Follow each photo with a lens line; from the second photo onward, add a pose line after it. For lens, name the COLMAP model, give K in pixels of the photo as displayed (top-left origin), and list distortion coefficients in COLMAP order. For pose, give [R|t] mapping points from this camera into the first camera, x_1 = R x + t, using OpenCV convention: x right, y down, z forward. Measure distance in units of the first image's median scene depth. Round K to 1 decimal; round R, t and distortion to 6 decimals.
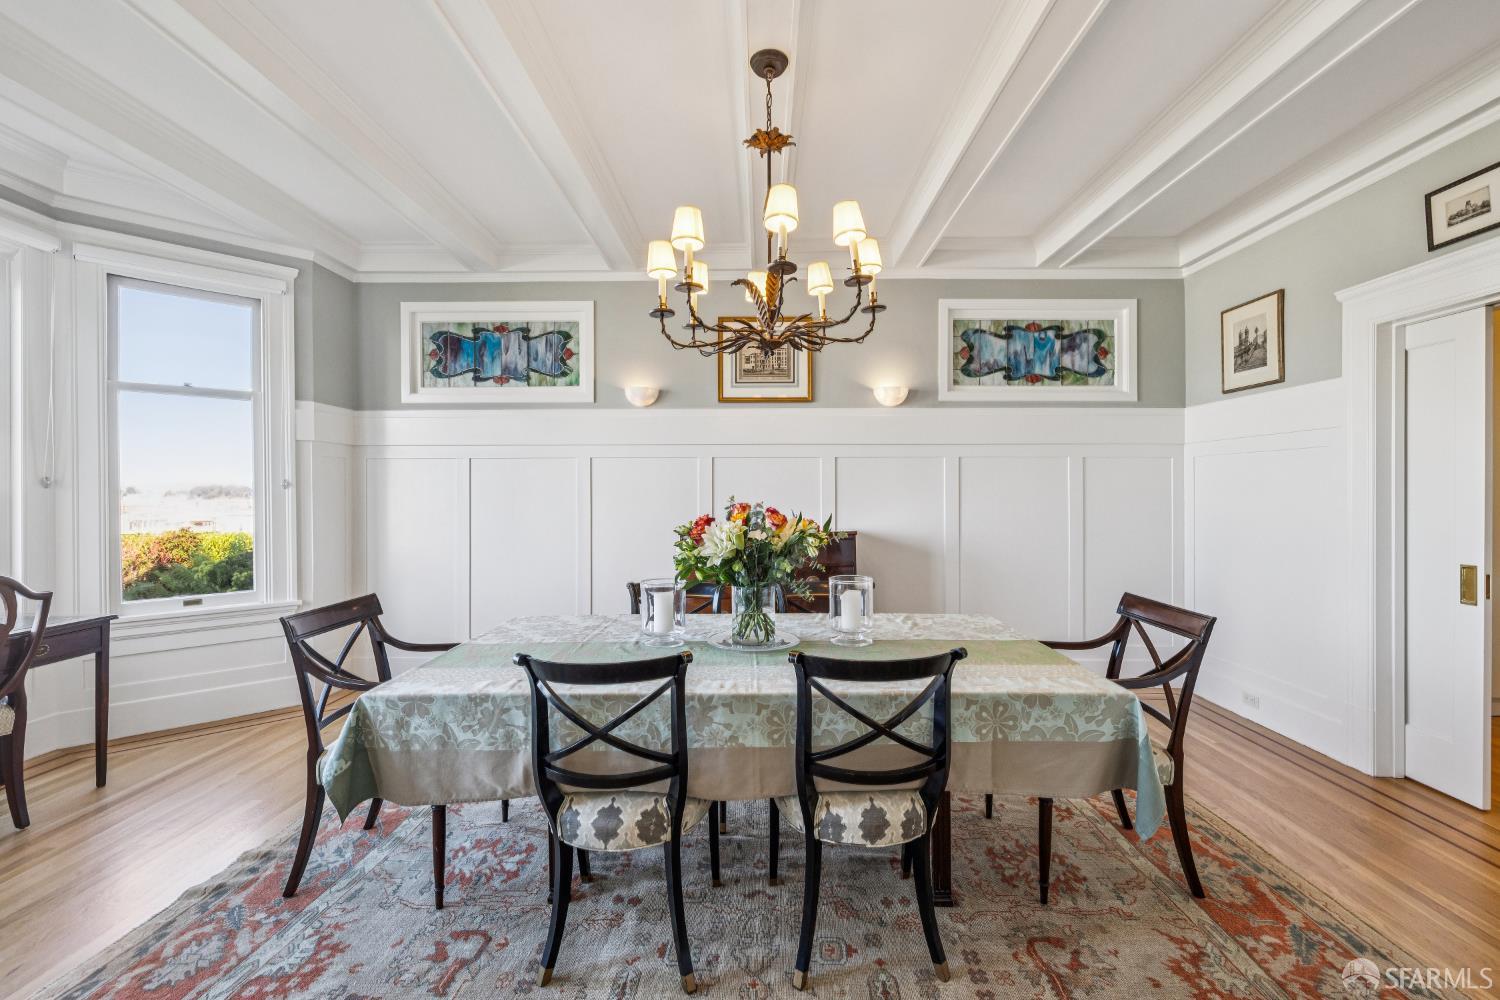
lens RADIAL K [[622.8, 0, 751.2], [0, 622.8, 489.6], [0, 0, 1]] dist [0.000571, -0.000885]
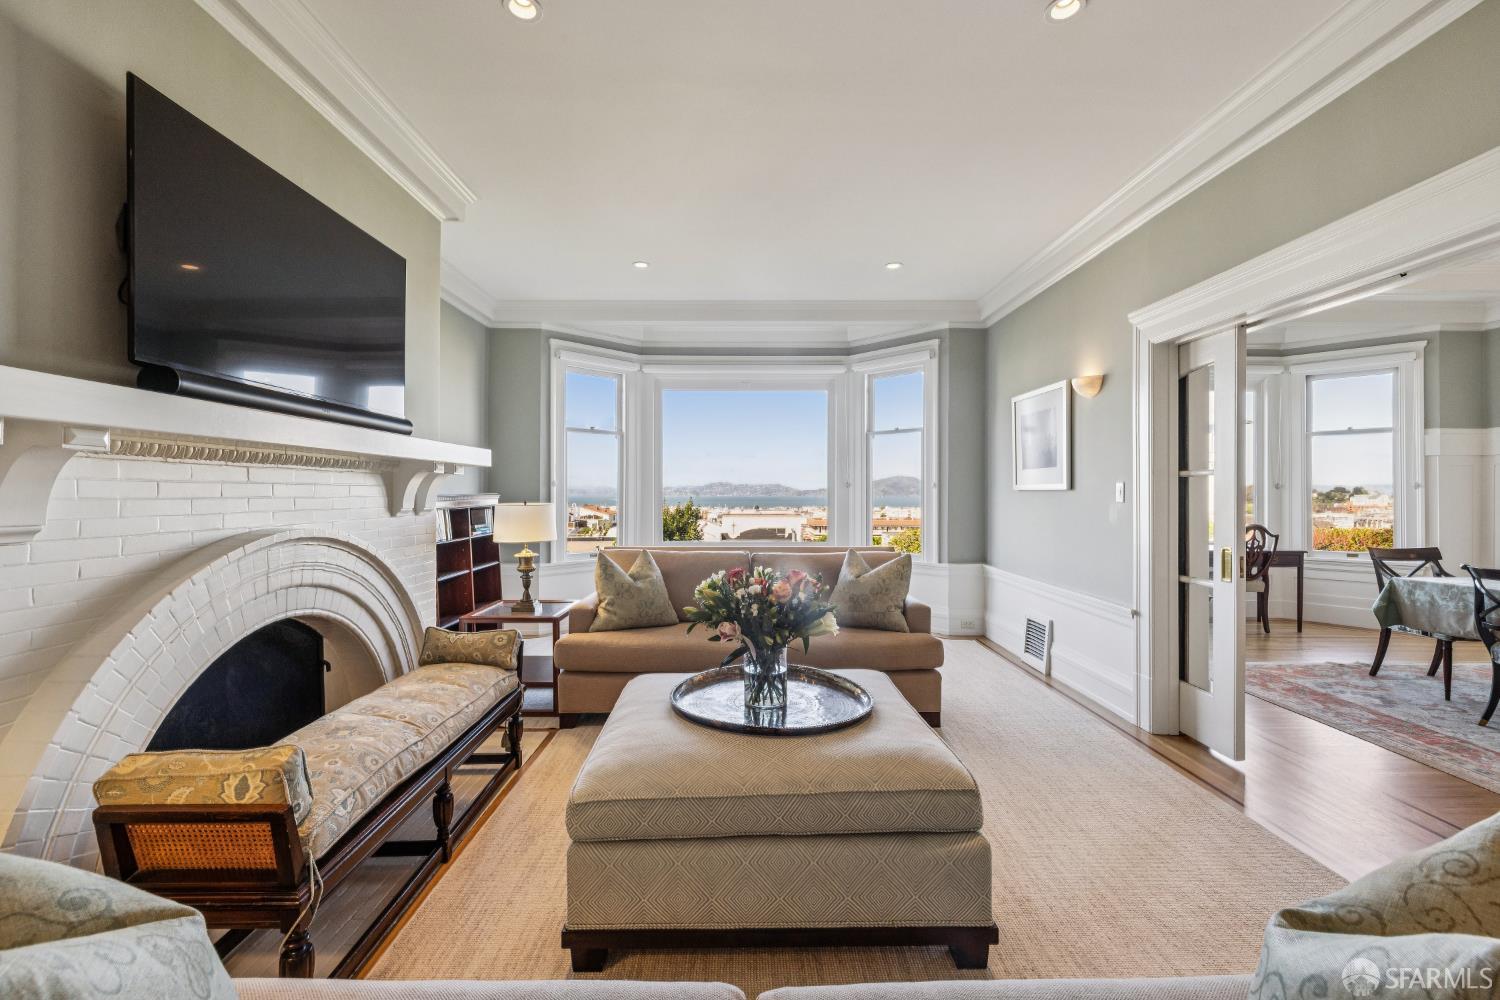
lens RADIAL K [[622.8, 0, 740.5], [0, 622.8, 496.7], [0, 0, 1]] dist [0.000571, -0.000885]
pose [[0.006550, 0.008131, -0.999945, 0.743697], [0.003756, 0.999960, 0.008155, -0.000036], [0.999971, -0.003809, 0.006520, -0.642012]]
